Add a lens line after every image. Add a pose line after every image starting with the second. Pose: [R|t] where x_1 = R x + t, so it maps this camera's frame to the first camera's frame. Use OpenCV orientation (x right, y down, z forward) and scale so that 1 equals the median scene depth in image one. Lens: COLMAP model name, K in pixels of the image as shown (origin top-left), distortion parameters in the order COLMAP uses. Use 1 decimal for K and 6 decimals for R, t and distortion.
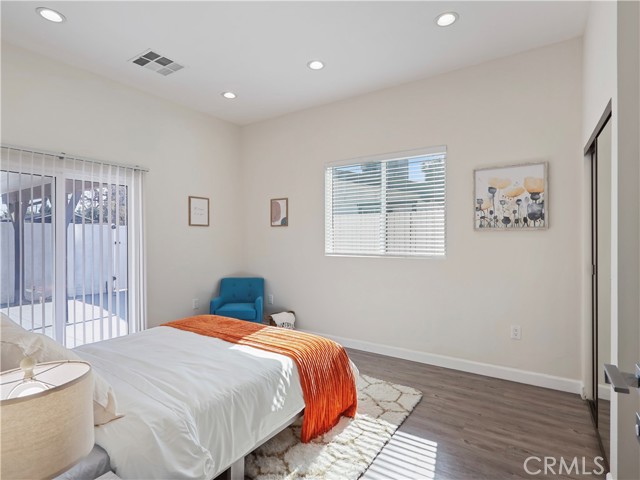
lens RADIAL K [[337.2, 0, 320.0], [0, 337.2, 240.0], [0, 0, 1]] dist [-0.000962, 0.000218]
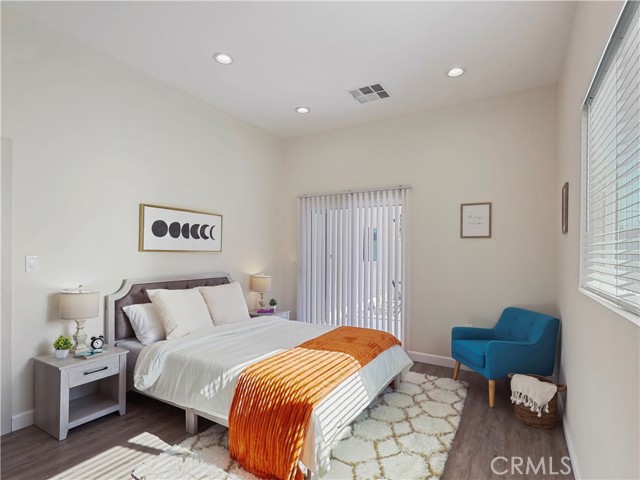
lens RADIAL K [[332.2, 0, 320.3], [0, 332.2, 253.6], [0, 0, 1]] dist [-0.002712, -0.000475]
pose [[0.056392, 0.013871, -0.998312, 0.454042], [-0.022845, 0.999660, 0.012599, -0.004141], [0.998147, 0.022096, 0.056690, 0.585251]]
